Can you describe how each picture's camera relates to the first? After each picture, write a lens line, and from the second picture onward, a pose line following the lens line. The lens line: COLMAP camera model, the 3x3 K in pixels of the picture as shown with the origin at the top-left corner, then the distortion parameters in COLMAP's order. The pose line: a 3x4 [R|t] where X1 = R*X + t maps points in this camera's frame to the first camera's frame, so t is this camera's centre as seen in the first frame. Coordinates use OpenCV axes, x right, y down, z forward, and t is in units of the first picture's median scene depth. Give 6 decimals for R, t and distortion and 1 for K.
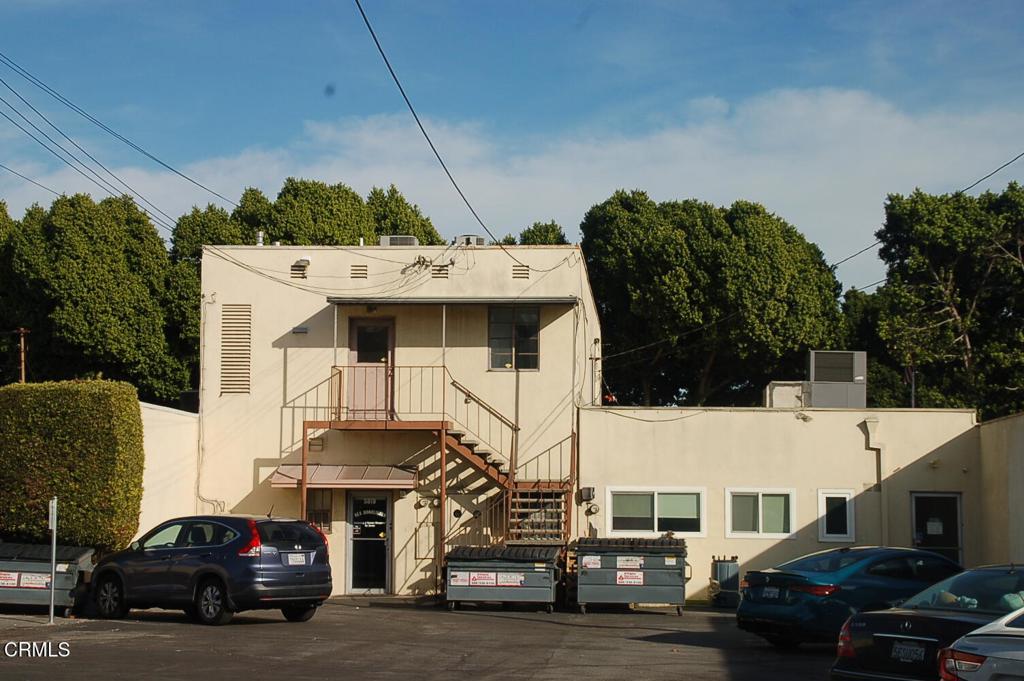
lens RADIAL K [[1967.7, 0, 512.0], [0, 1967.7, 339.5], [0, 0, 1]] dist [0.313777, 0.000000]
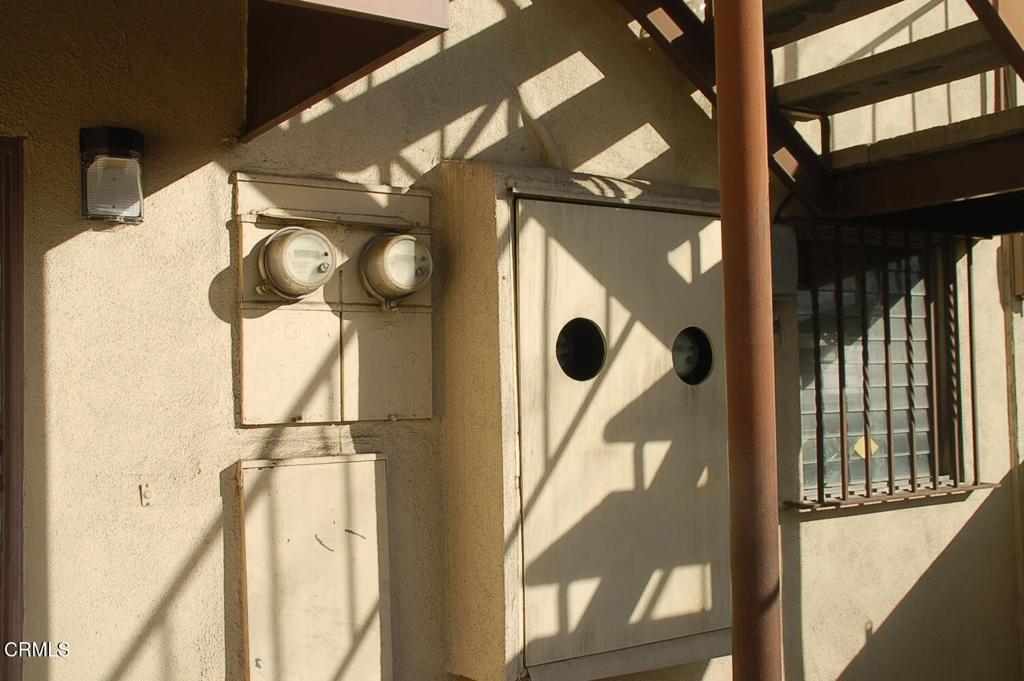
lens RADIAL K [[1033.9, 0, 513.5], [0, 1033.9, 350.6], [0, 0, 1]] dist [-0.024063, 0.000000]
pose [[0.803788, -0.004186, 0.594901, -0.072652], [-0.026291, 0.998748, 0.042550, 0.085020], [-0.594334, -0.049842, 0.802672, 0.940299]]
